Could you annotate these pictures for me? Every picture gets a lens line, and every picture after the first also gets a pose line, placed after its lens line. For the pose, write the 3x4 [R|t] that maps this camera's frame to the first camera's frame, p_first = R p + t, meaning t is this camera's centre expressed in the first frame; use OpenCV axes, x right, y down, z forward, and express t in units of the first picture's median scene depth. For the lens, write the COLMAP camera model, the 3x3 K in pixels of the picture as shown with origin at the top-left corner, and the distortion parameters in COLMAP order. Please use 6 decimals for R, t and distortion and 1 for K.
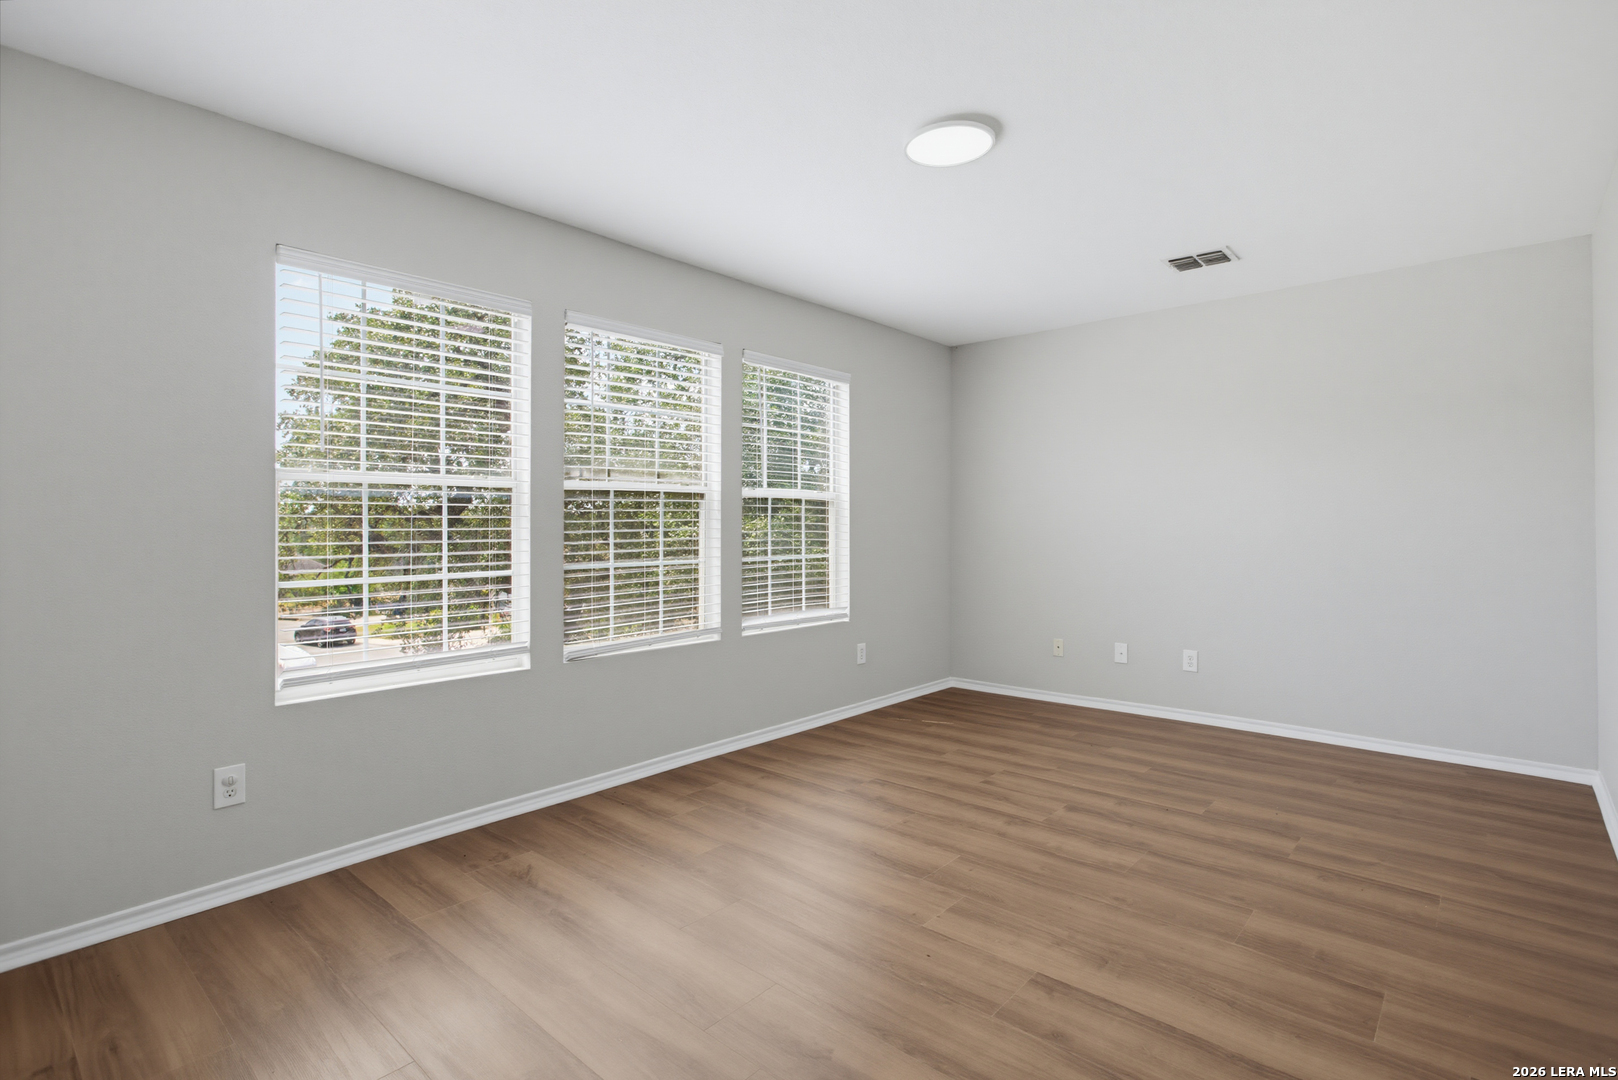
lens RADIAL K [[763.7, 0, 810.8], [0, 763.7, 528.0], [0, 0, 1]] dist [-0.002725, 0.000040]
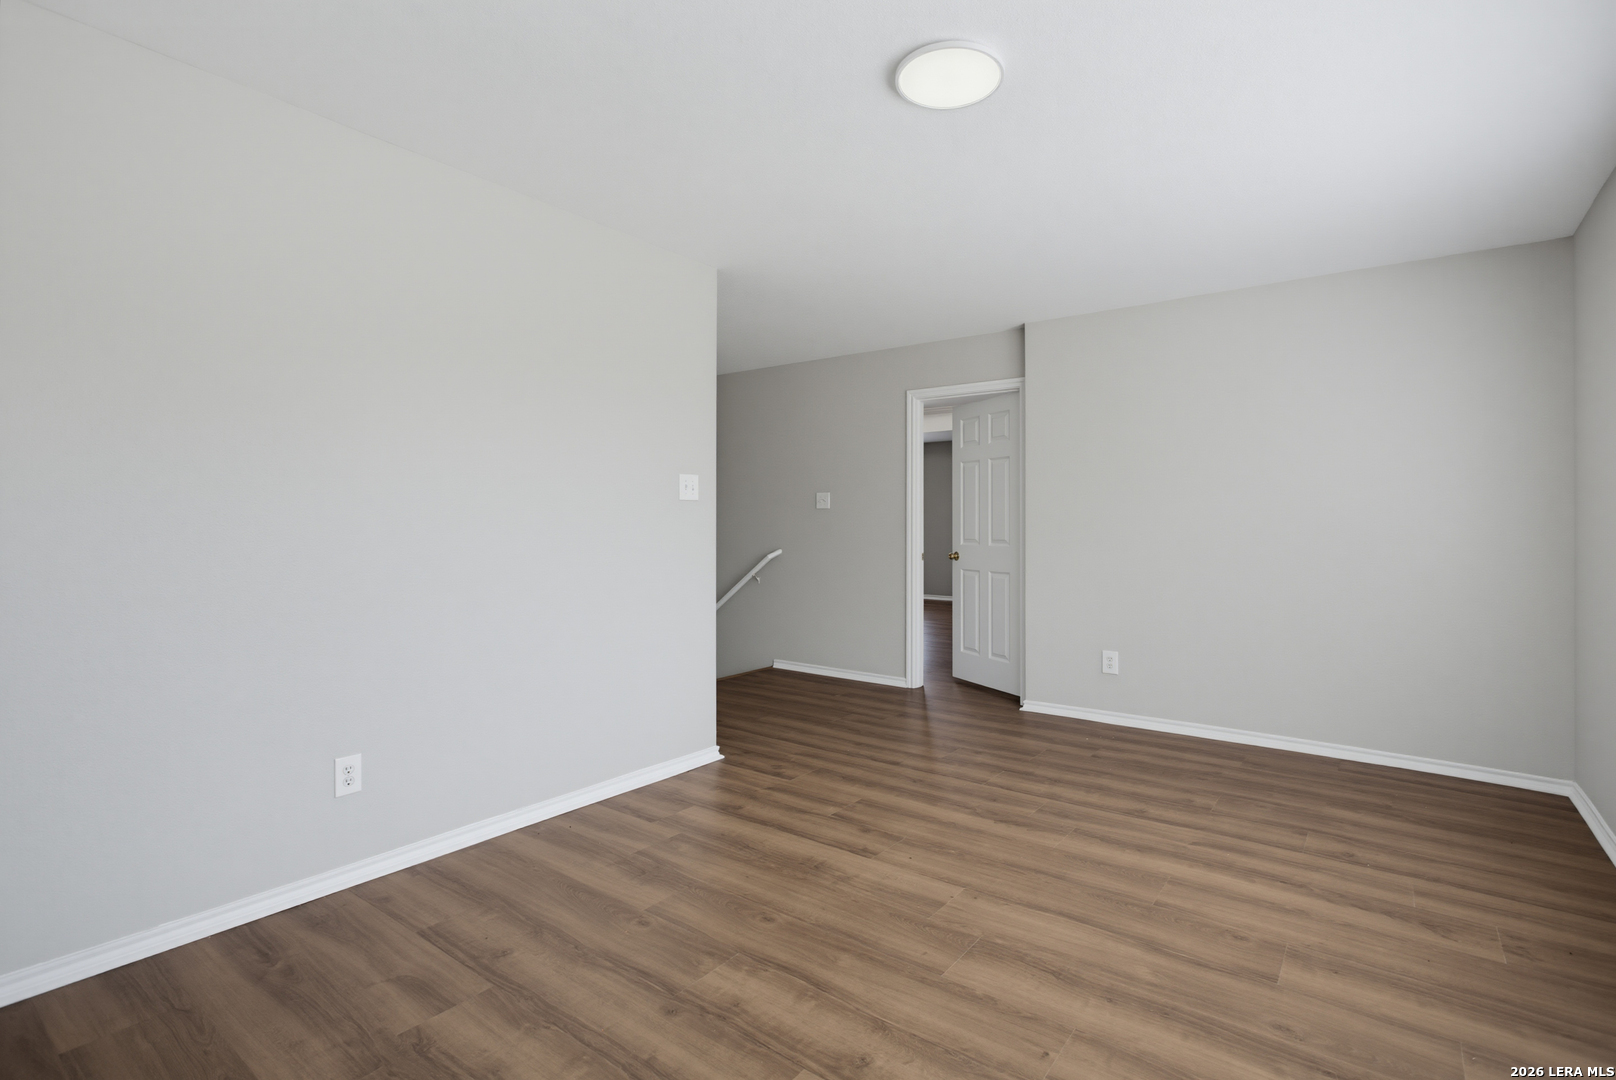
lens RADIAL K [[762.8, 0, 809.8], [0, 762.8, 528.0], [0, 0, 1]] dist [-0.002725, 0.000040]
pose [[-0.996019, 0.000508, -0.089134, 0.406659], [0.000186, 0.999993, 0.003616, -0.003889], [0.089135, 0.003585, -0.996013, 1.808842]]
